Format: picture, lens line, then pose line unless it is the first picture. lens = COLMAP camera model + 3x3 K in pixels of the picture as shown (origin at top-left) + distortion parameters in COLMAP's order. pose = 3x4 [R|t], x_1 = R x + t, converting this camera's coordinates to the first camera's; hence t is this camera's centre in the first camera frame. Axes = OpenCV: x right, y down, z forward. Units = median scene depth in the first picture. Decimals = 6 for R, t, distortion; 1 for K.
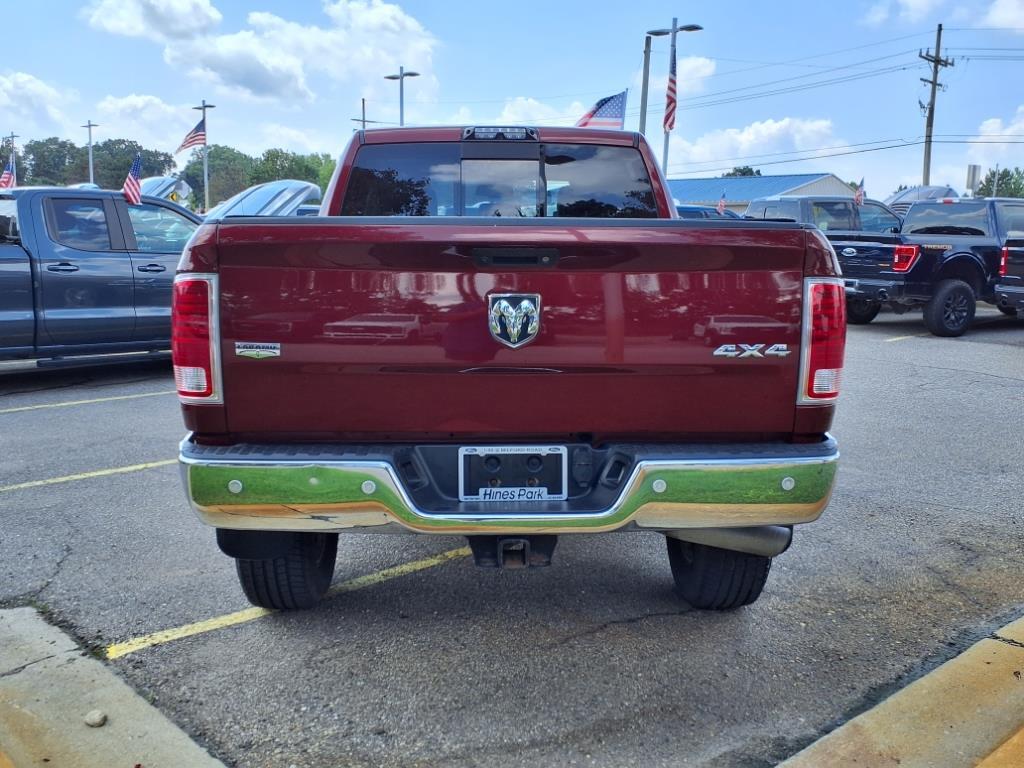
lens RADIAL K [[979.6, 0, 512.0], [0, 979.6, 384.0], [0, 0, 1]] dist [0.119524, -0.212404]
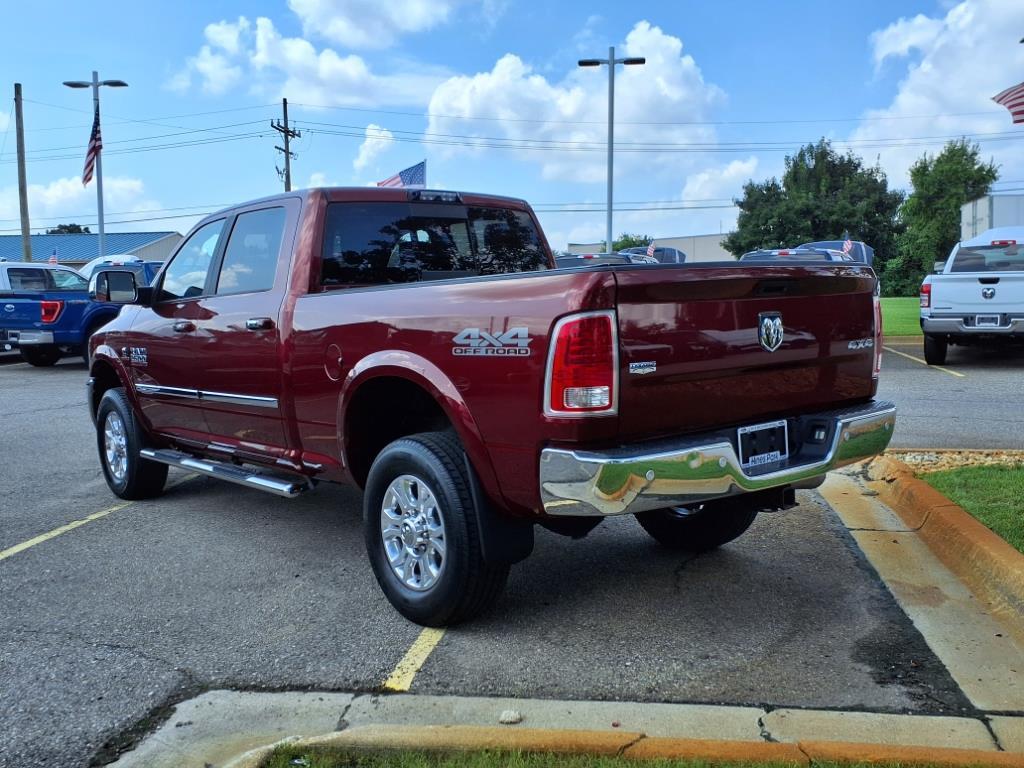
lens RADIAL K [[979.6, 0, 512.0], [0, 979.6, 384.0], [0, 0, 1]] dist [0.119524, -0.212404]
pose [[0.796719, -0.089823, 0.597638, -0.649838], [0.123750, 0.992187, -0.015850, -0.008447], [-0.591545, 0.086585, 0.801609, 0.047683]]
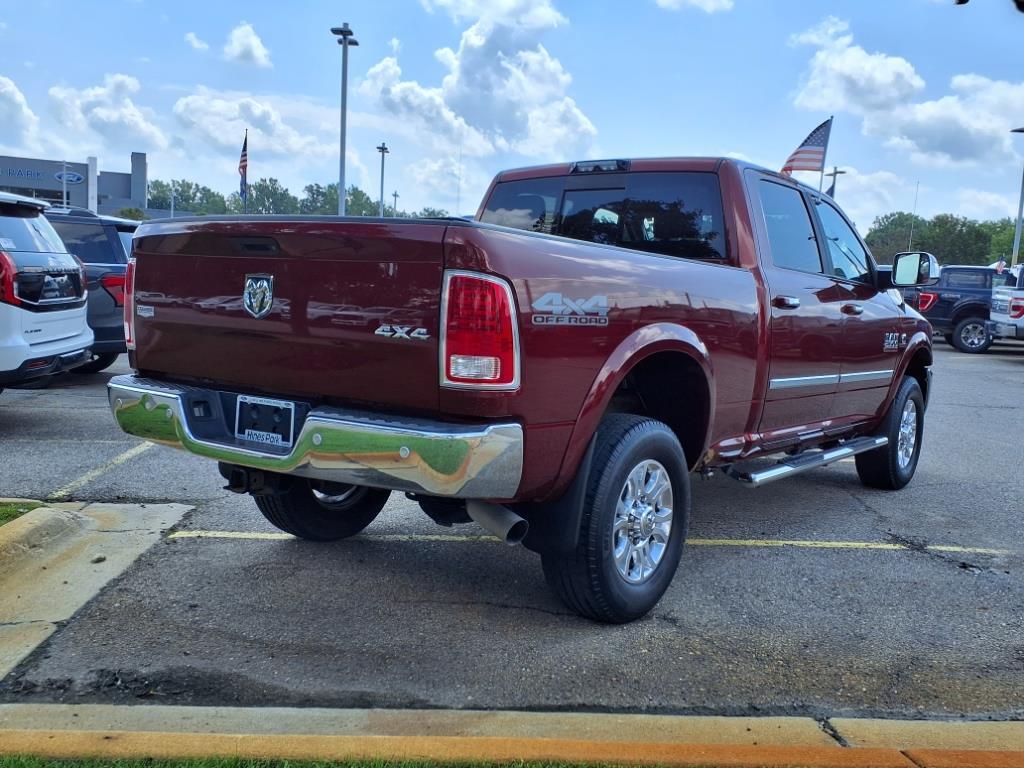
lens RADIAL K [[979.6, 0, 512.0], [0, 979.6, 384.0], [0, 0, 1]] dist [0.119524, -0.212404]
pose [[0.780886, 0.086655, -0.618634, 0.598467], [-0.128534, 0.991430, -0.023371, 0.019916], [0.611307, 0.097765, 0.785332, 0.116012]]
